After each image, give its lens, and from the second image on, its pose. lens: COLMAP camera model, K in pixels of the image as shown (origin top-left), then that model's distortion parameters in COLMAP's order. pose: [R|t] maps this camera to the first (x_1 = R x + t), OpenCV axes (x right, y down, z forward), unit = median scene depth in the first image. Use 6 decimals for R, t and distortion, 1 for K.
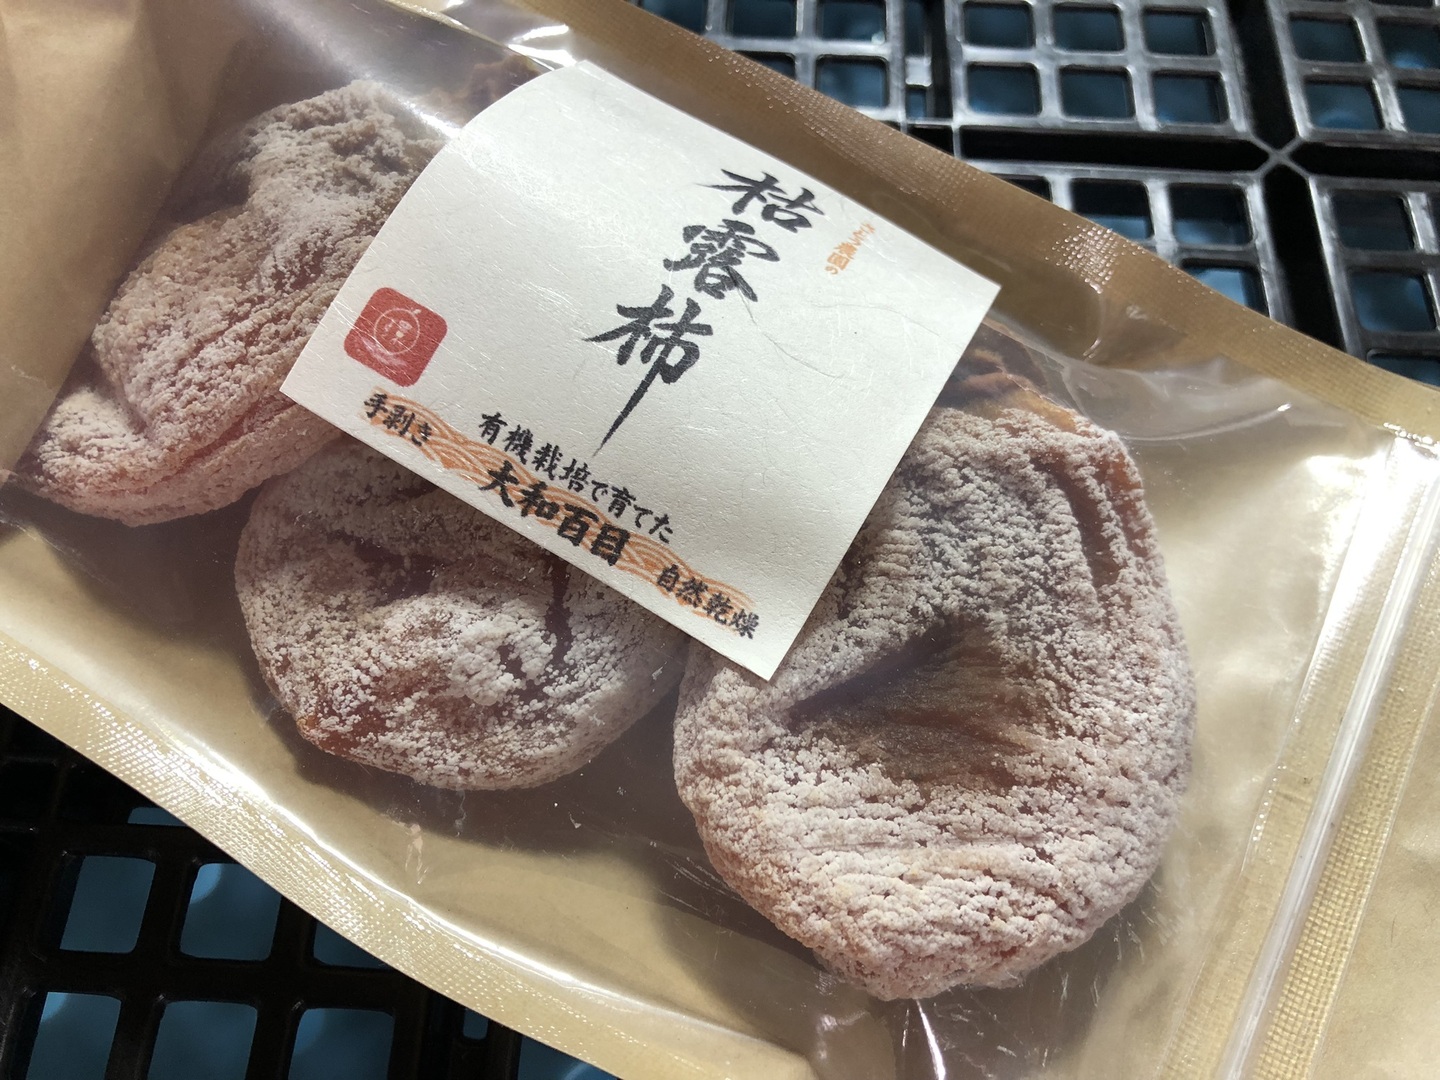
lens RADIAL K [[1226.5, 0, 721.8], [0, 1226.5, 538.6], [0, 0, 1]] dist [0.179279, -0.740542]
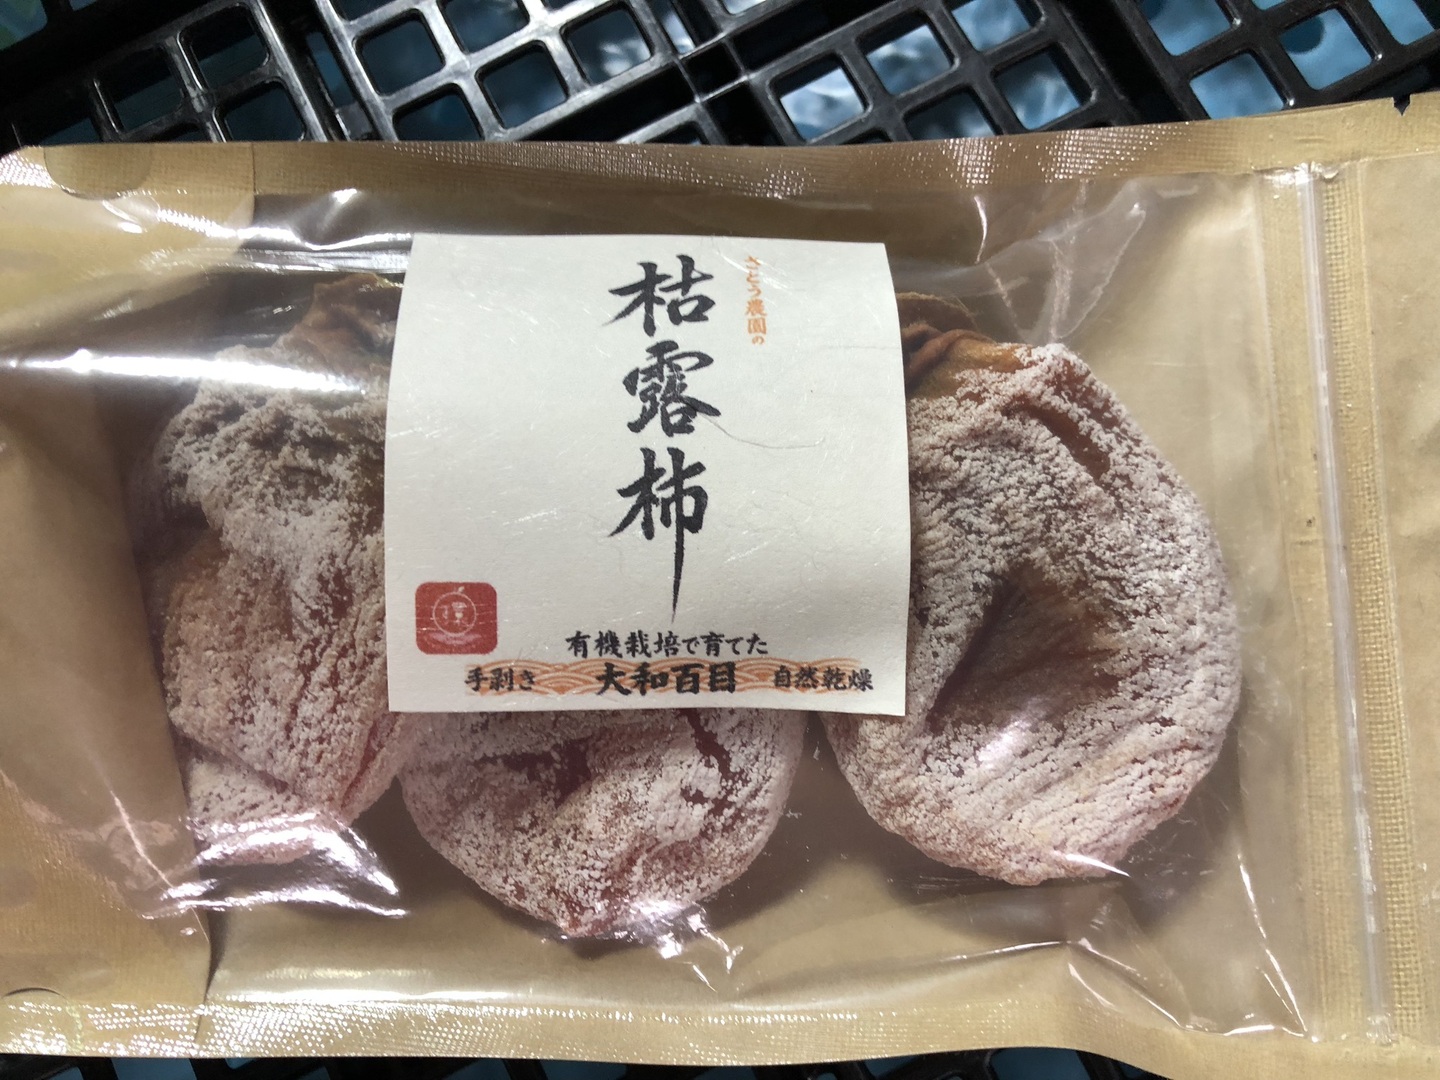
lens RADIAL K [[1226.5, 0, 721.8], [0, 1226.5, 538.6], [0, 0, 1]] dist [0.179279, -0.740542]
pose [[0.864292, -0.502844, 0.012107, -0.039993], [0.479968, 0.831693, 0.279136, -0.414661], [-0.150431, -0.235444, 0.960175, -0.062226]]
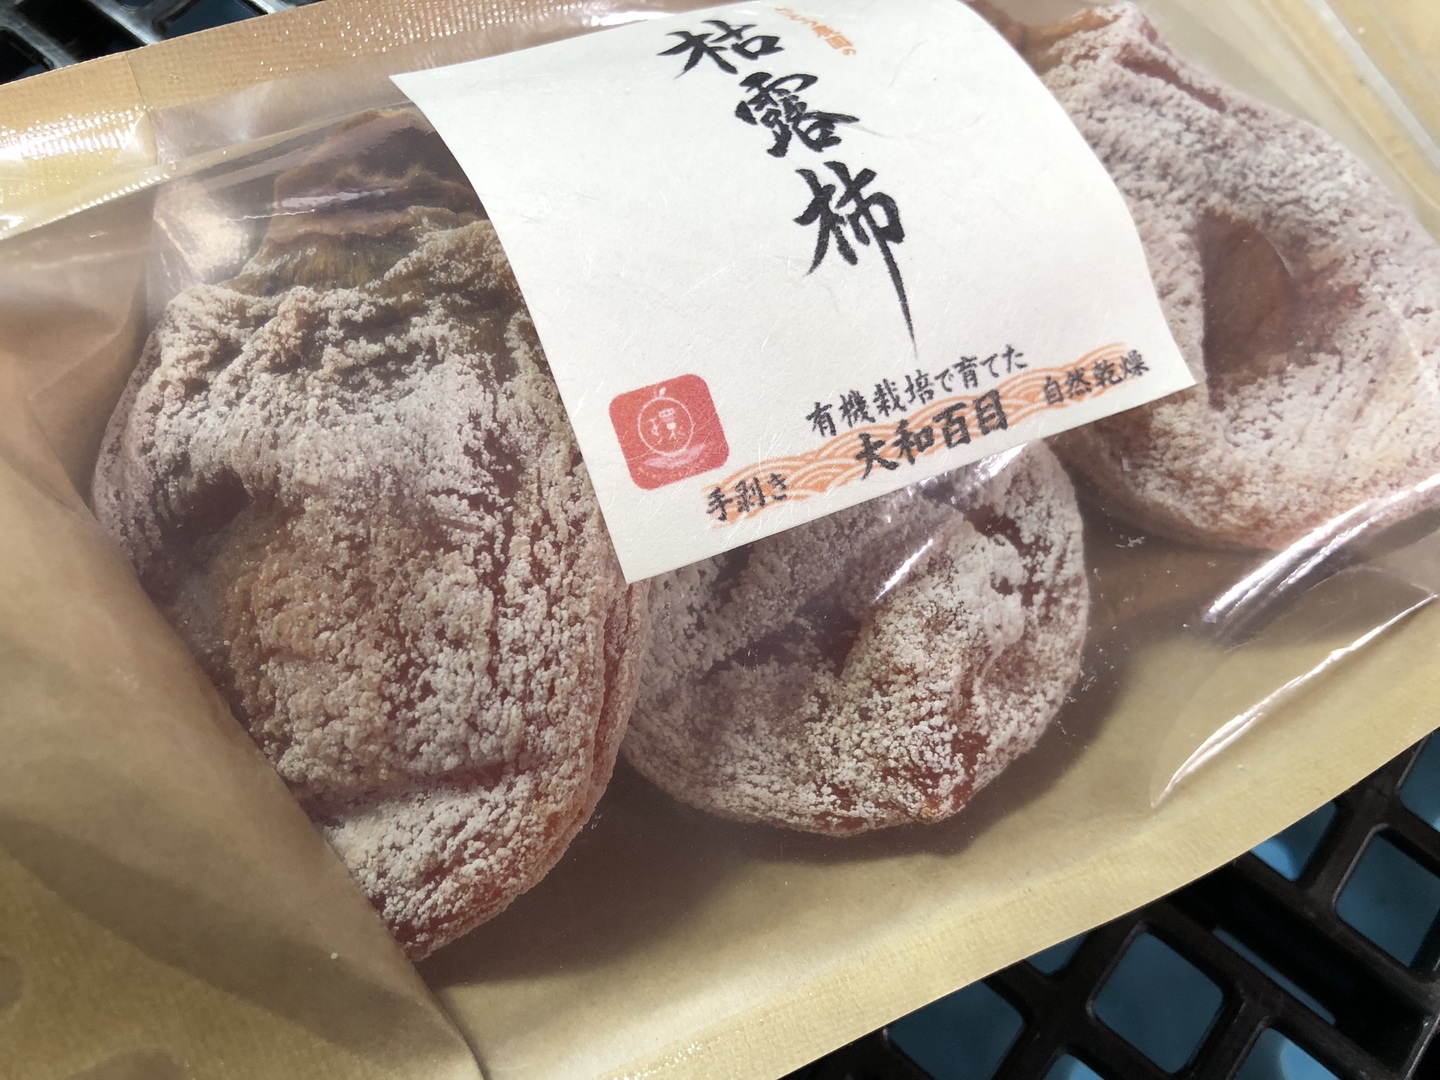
lens RADIAL K [[1226.5, 0, 721.8], [0, 1226.5, 538.6], [0, 0, 1]] dist [0.179279, -0.740542]
pose [[0.585851, -0.744615, 0.319886, -0.555832], [0.696517, 0.664413, 0.270961, -0.312264], [-0.414298, 0.064063, 0.907884, 0.260511]]
